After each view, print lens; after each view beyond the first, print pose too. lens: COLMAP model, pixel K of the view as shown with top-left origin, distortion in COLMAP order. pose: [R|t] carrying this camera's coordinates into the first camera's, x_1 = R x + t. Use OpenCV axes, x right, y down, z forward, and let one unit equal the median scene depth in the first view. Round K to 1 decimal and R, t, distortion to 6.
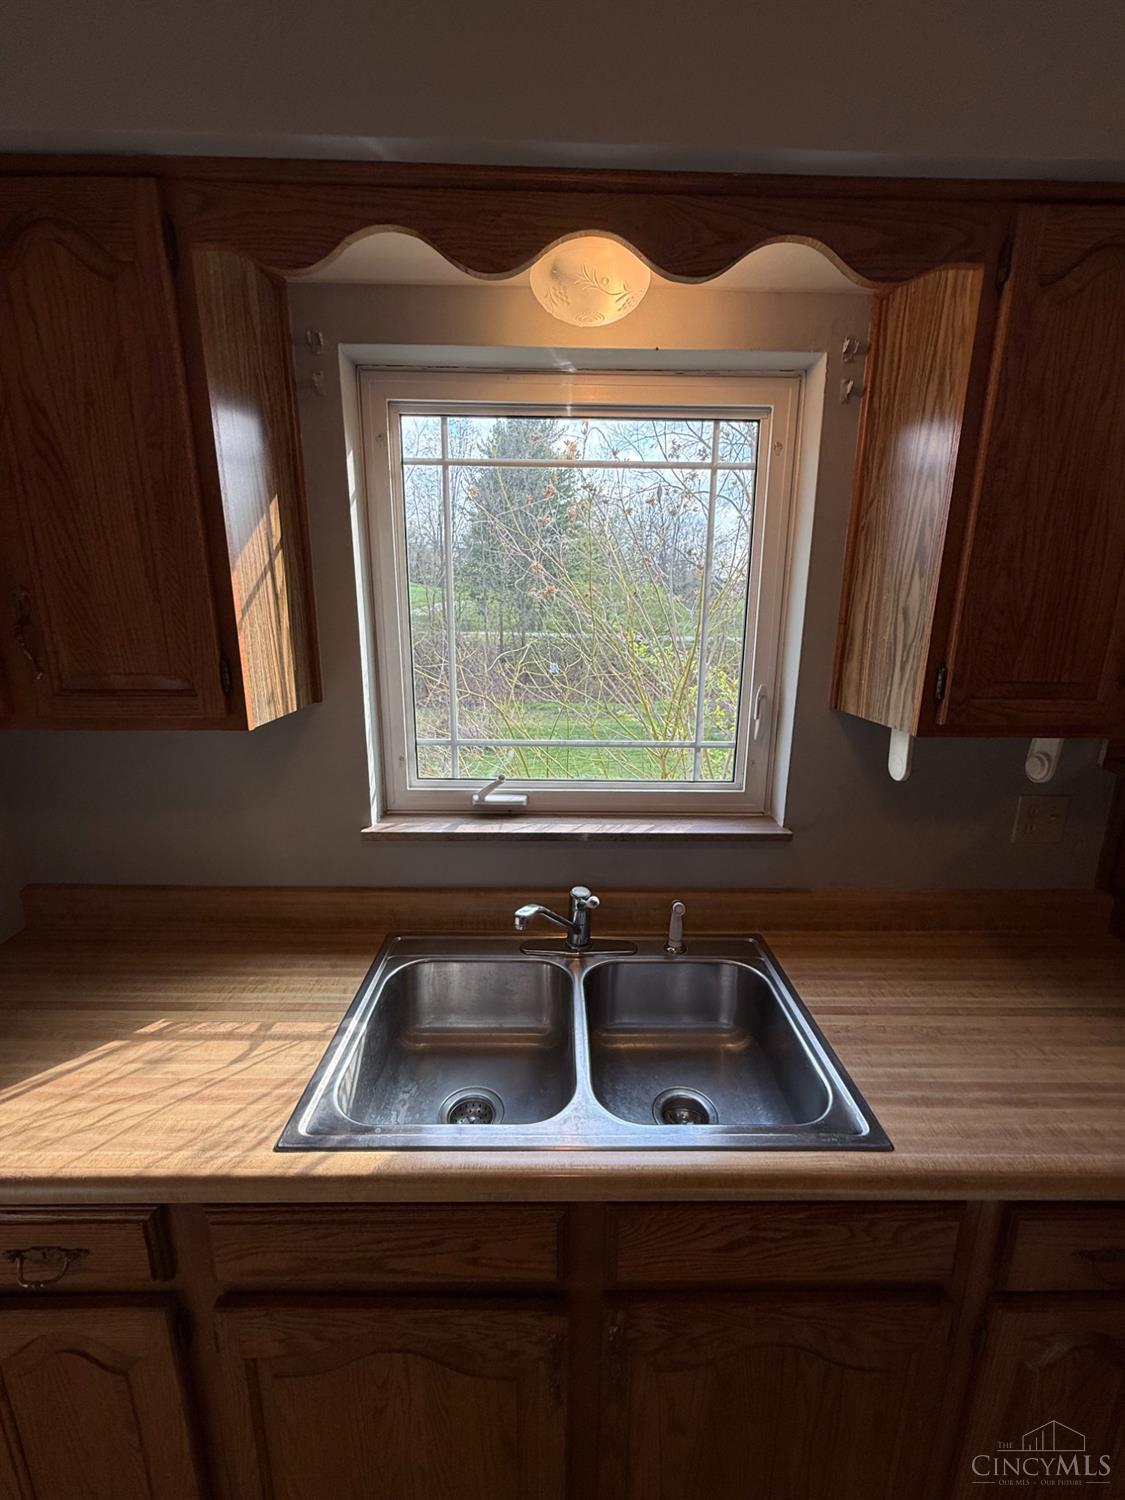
lens RADIAL K [[599.1, 0, 563.1], [0, 599.1, 746.0], [0, 0, 1]] dist [0.001456, 0.000316]
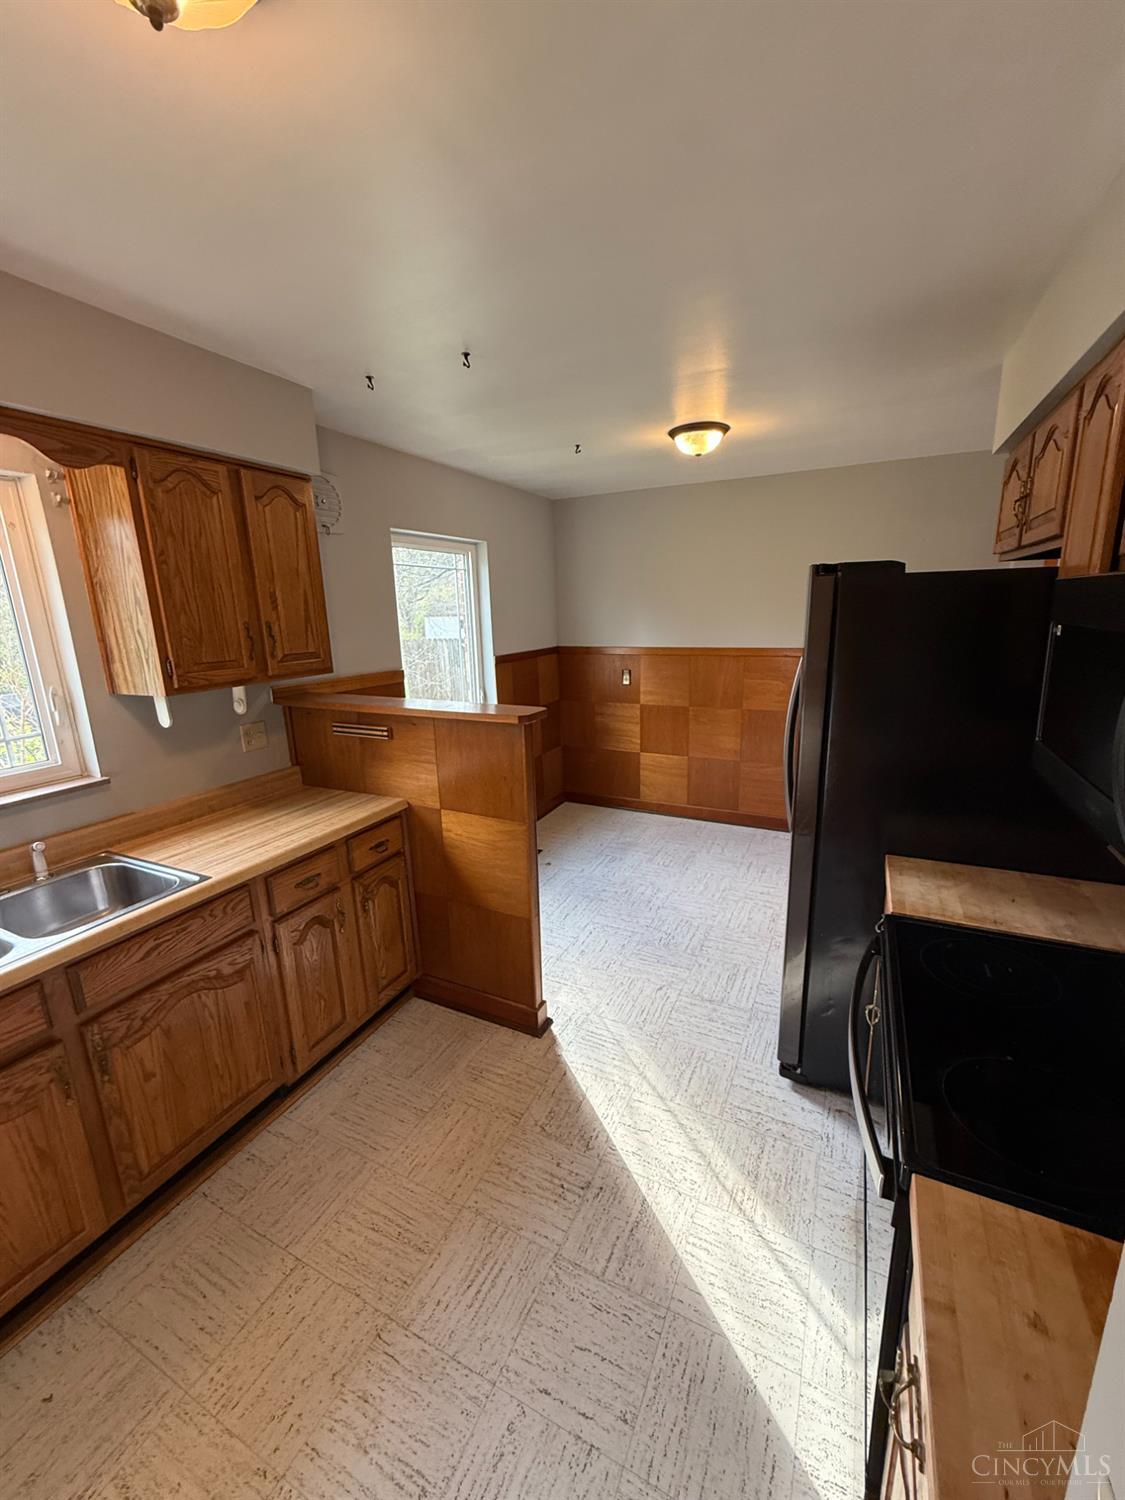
lens RADIAL K [[597.0, 0, 565.9], [0, 597.0, 746.8], [0, 0, 1]] dist [-0.001244, 0.000190]
pose [[0.451333, -0.224569, 0.863636, -0.515870], [0.233346, 0.963842, 0.128679, 0.190937], [-0.861306, 0.143449, 0.487416, -1.005263]]
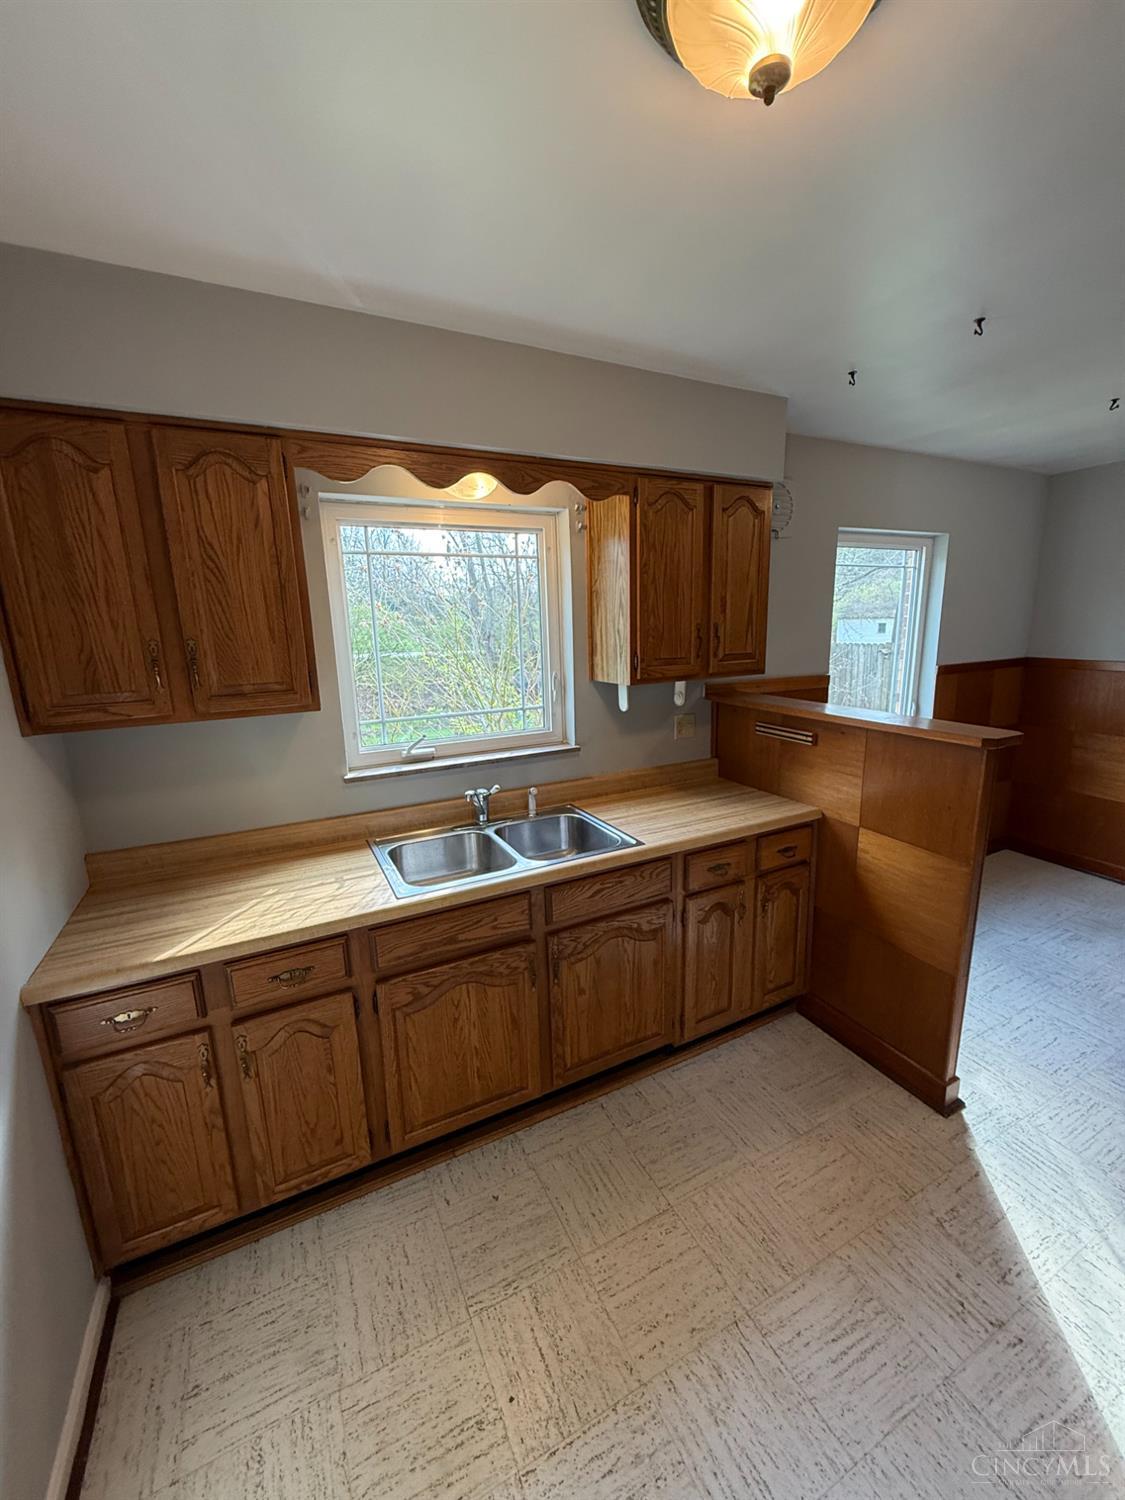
lens RADIAL K [[597.0, 0, 565.9], [0, 597.0, 746.8], [0, 0, 1]] dist [-0.001244, 0.000190]
pose [[0.897068, -0.122854, 0.424471, -0.619998], [0.132671, 0.991139, 0.006479, 0.166999], [-0.421506, 0.050503, 0.905418, -0.937597]]
